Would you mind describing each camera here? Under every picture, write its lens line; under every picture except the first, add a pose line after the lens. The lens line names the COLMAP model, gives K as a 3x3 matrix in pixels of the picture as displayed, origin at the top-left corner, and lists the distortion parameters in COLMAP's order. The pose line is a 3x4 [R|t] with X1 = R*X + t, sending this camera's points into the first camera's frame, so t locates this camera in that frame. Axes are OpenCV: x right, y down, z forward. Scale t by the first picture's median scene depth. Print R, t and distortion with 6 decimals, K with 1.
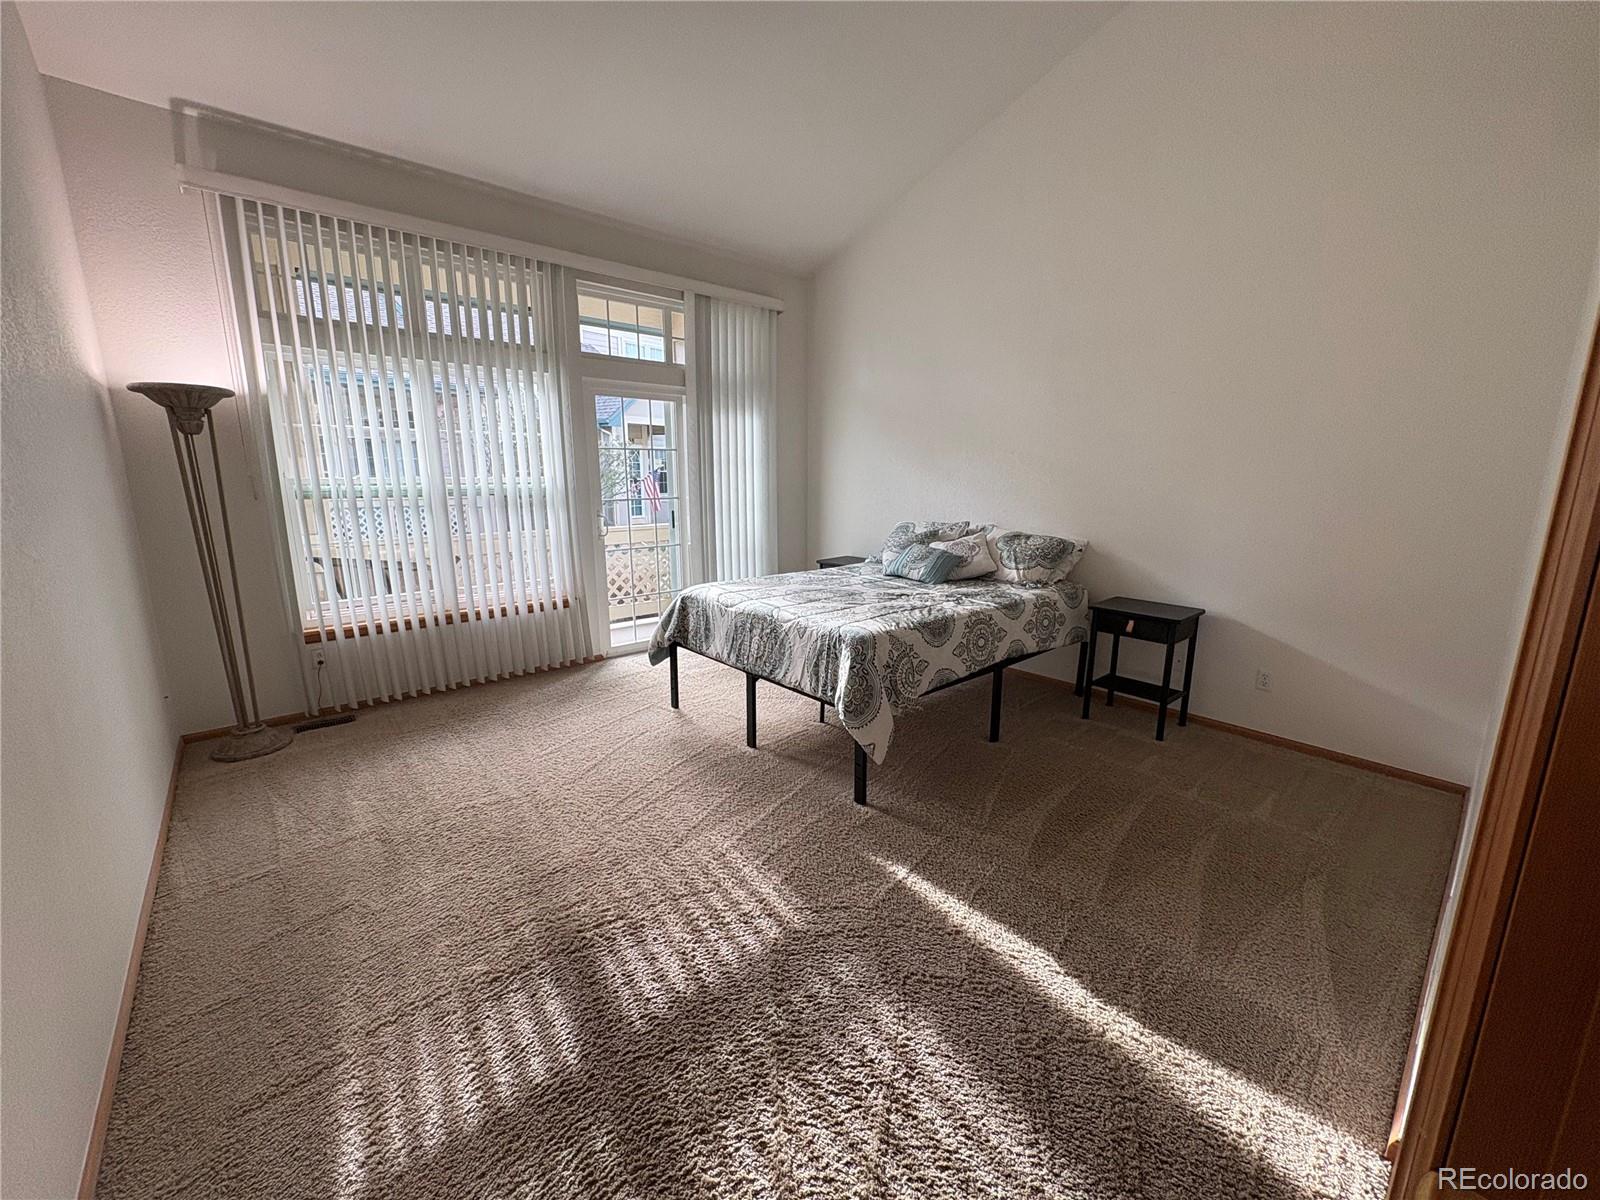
lens RADIAL K [[633.5, 0, 800.0], [0, 633.5, 600.0], [0, 0, 1]] dist [-0.002542, 0.000715]
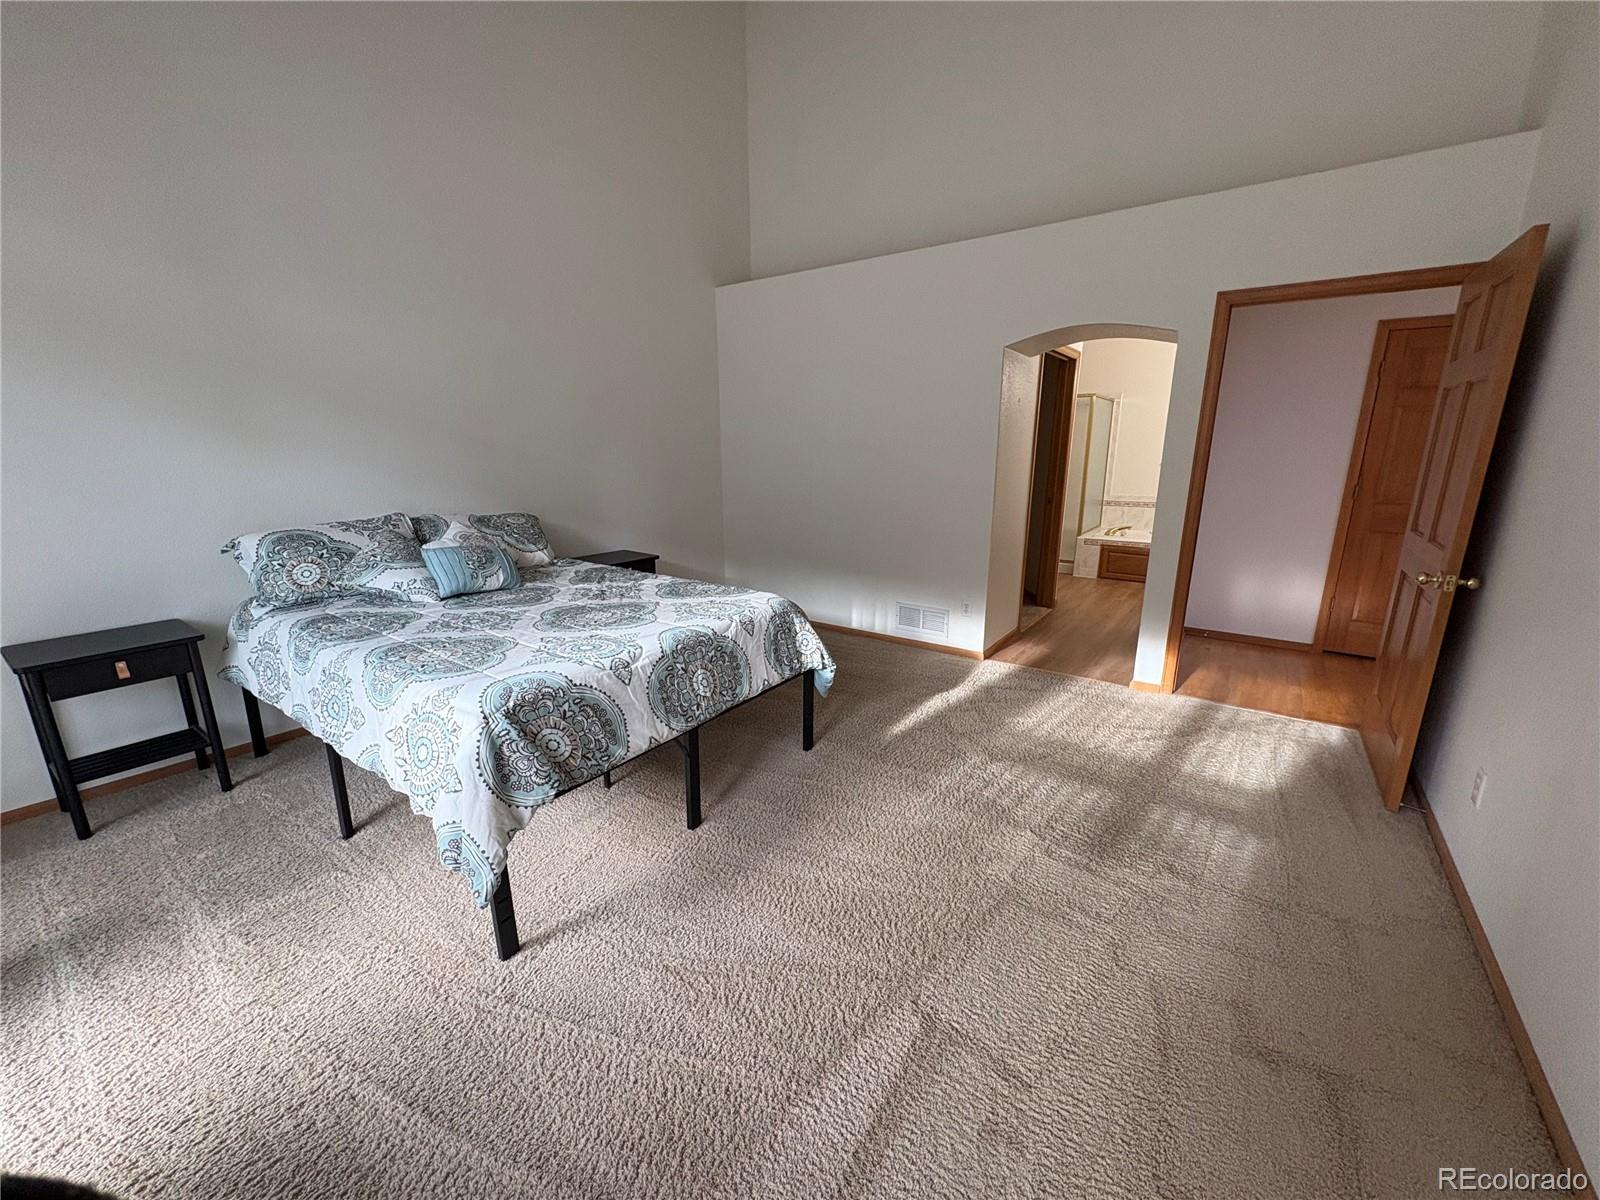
lens RADIAL K [[633.5, 0, 800.0], [0, 633.5, 600.0], [0, 0, 1]] dist [-0.002542, 0.000715]
pose [[-0.224552, -0.232572, 0.946302, -1.063948], [0.199701, 0.939508, 0.278290, -0.276923], [-0.953780, 0.251467, -0.164523, 1.372789]]
